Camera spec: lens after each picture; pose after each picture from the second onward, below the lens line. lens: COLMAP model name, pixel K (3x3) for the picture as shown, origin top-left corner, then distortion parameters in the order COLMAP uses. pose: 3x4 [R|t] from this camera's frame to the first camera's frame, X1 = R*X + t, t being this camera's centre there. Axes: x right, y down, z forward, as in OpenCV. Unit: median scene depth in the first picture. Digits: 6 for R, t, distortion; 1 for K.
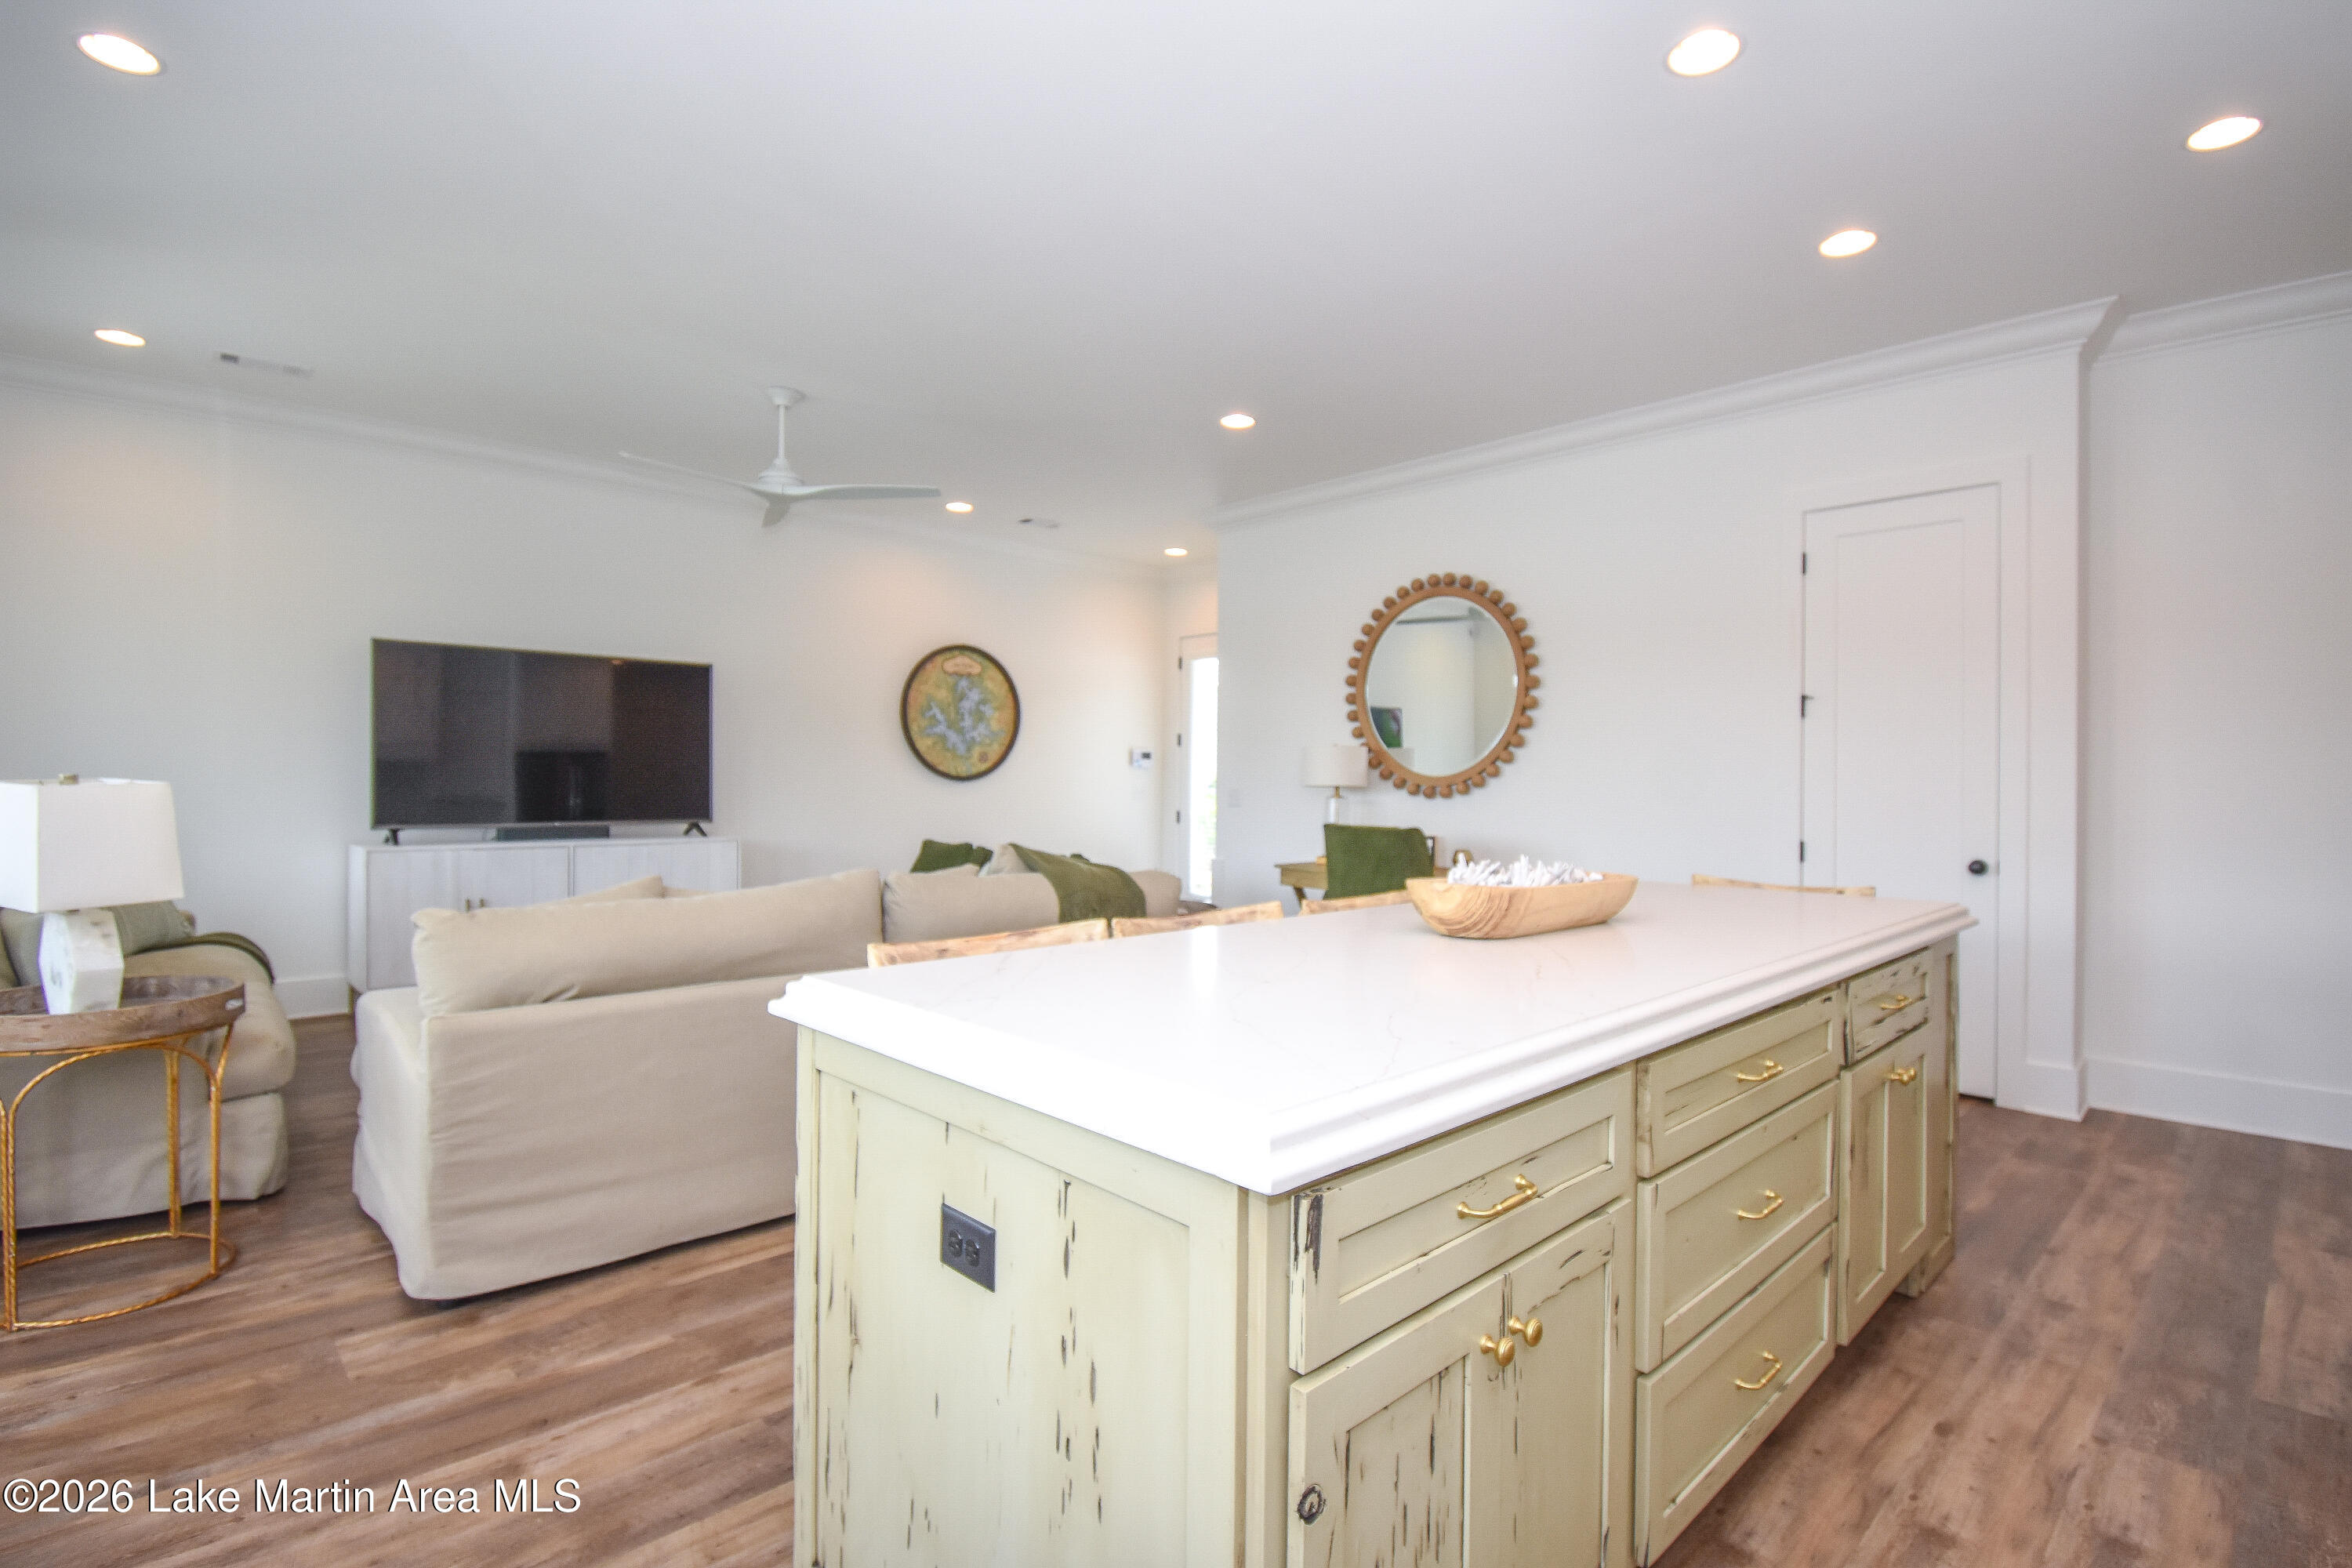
lens RADIAL K [[1100.8, 0, 1194.3], [0, 1100.8, 775.7], [0, 0, 1]] dist [0.020865, -0.026207]
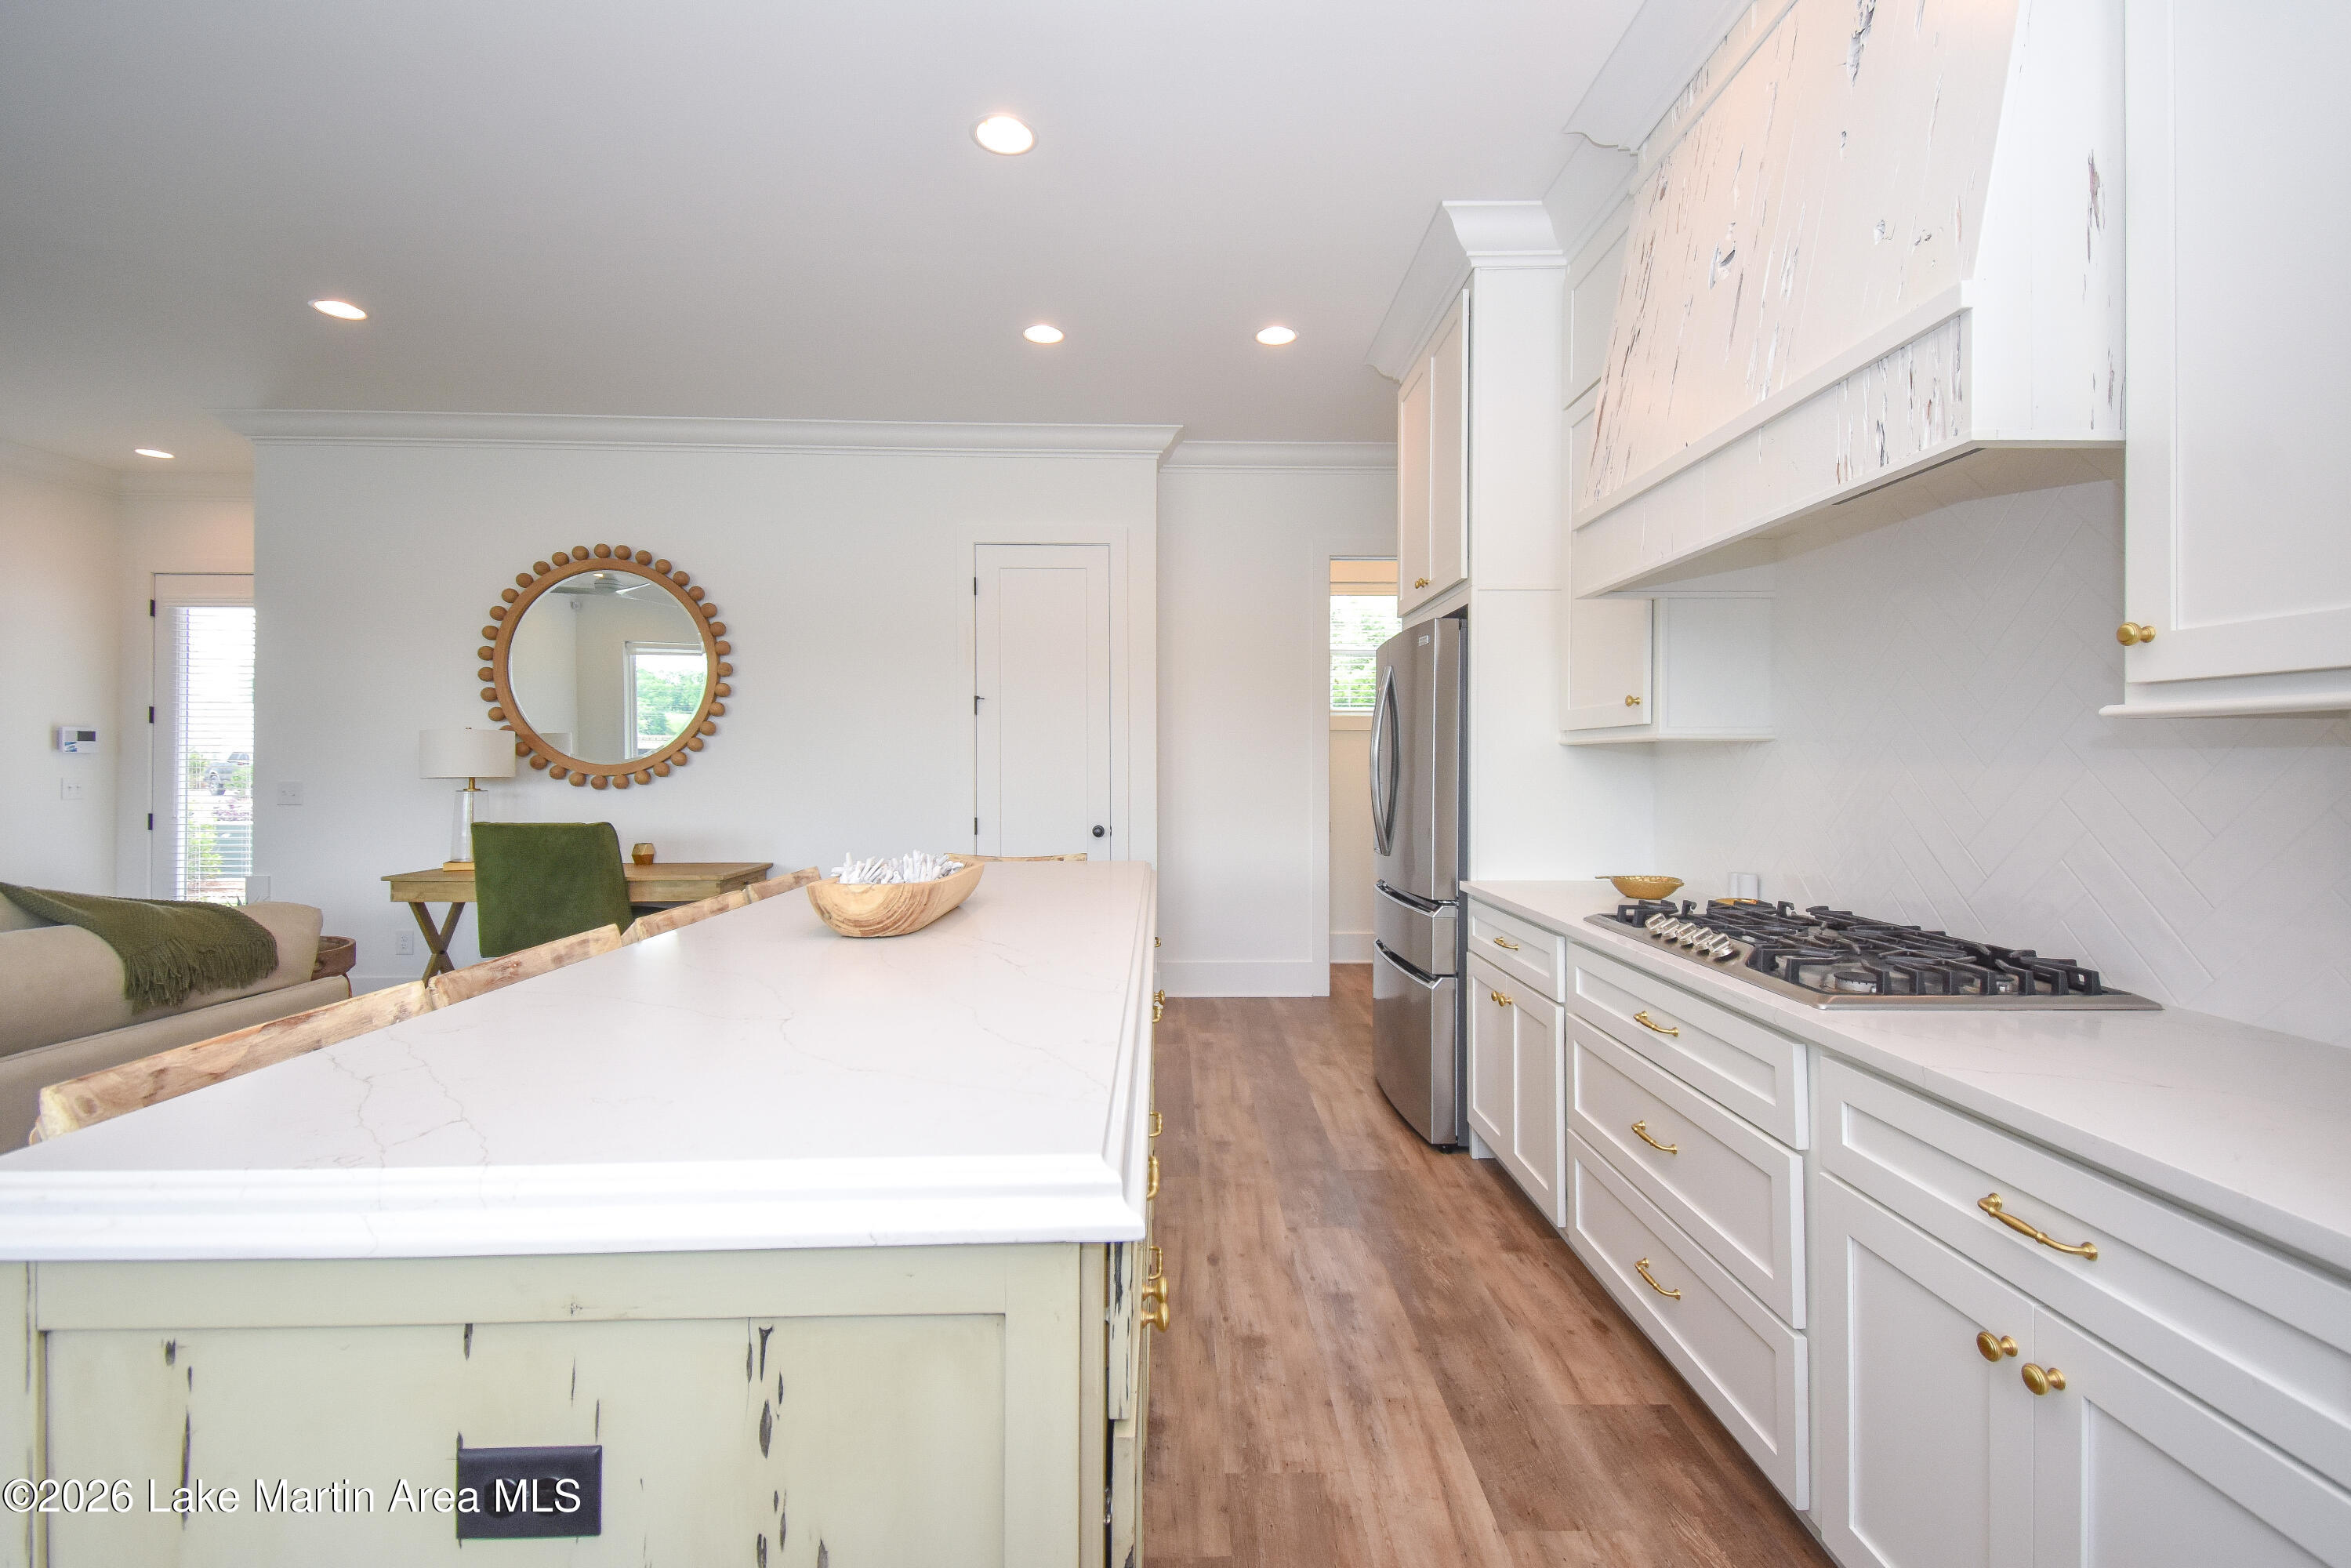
lens RADIAL K [[1025.0, 0, 1191.3], [0, 1025.0, 755.5], [0, 0, 1]] dist [0.052622, -0.033252]
pose [[0.676410, -0.002439, 0.736521, -0.095622], [0.003404, 0.999994, 0.000186, -0.006310], [-0.736518, 0.002382, 0.676414, 0.062258]]
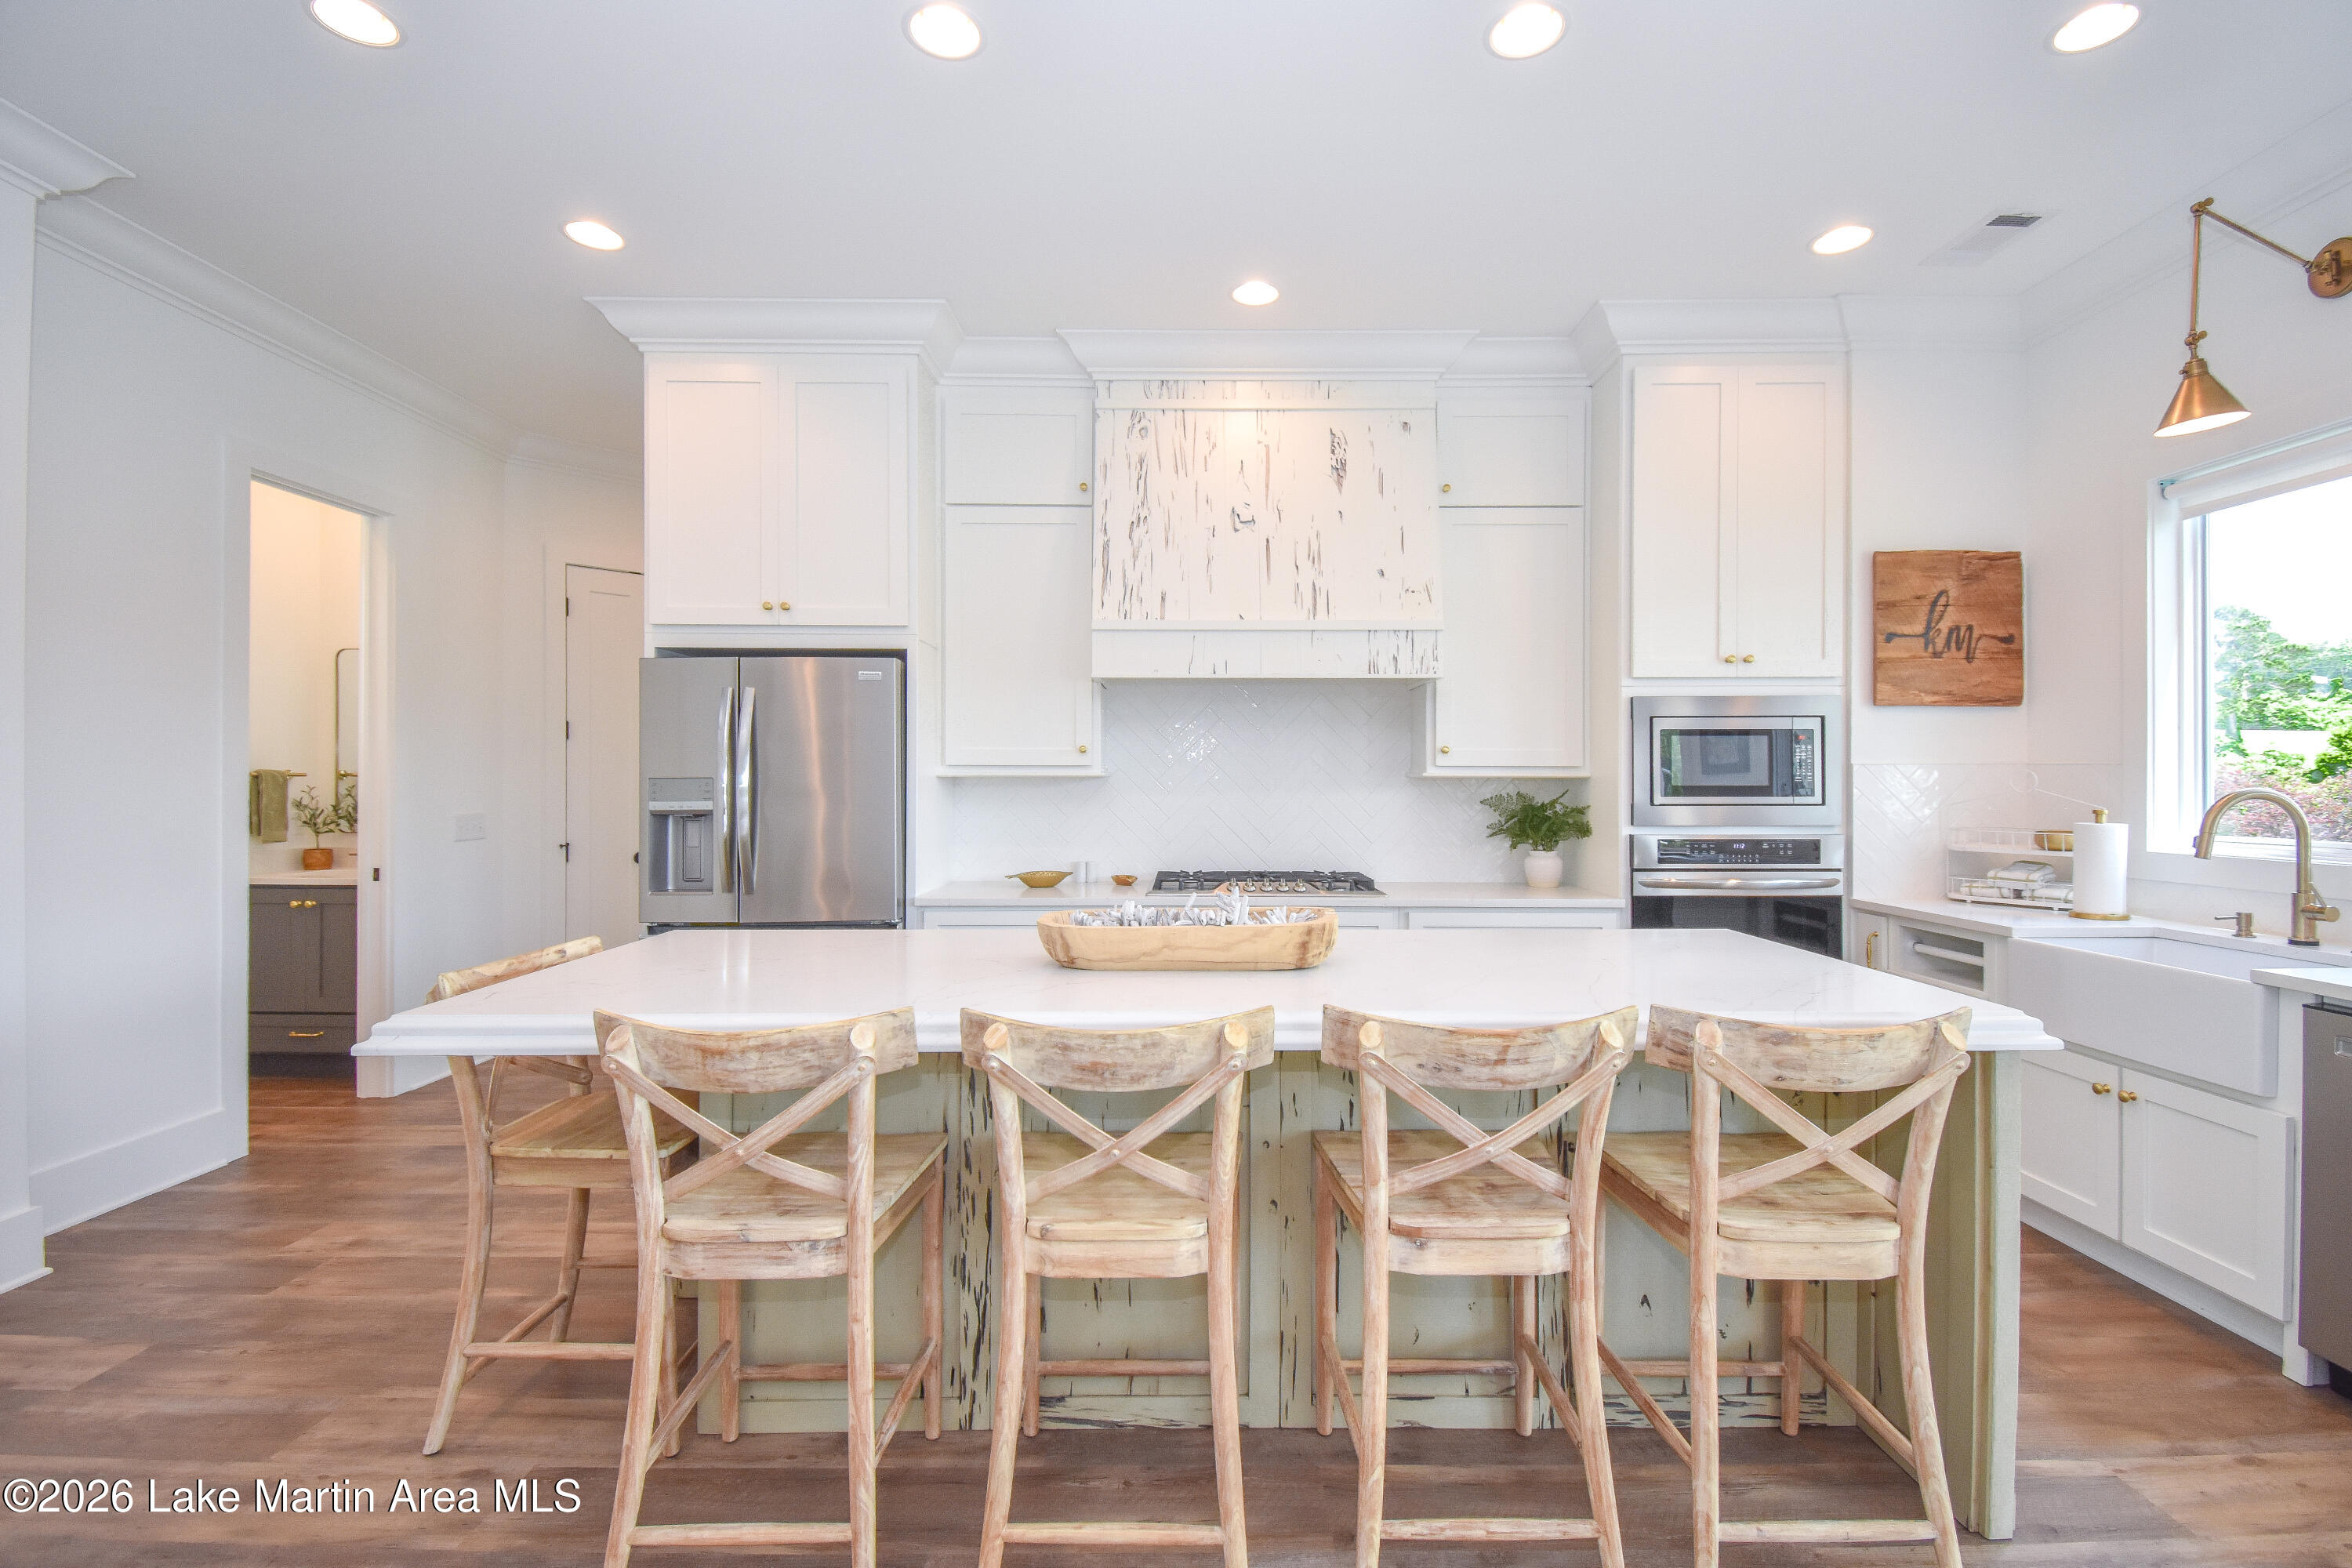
lens RADIAL K [[1031.9, 0, 1190.3], [0, 1031.9, 779.9], [0, 0, 1]] dist [0.043074, -0.033713]
pose [[-0.721118, -0.009538, 0.692747, -0.142225], [-0.009772, 0.999946, 0.003596, -0.013587], [-0.692743, -0.004177, -0.721172, 0.702258]]
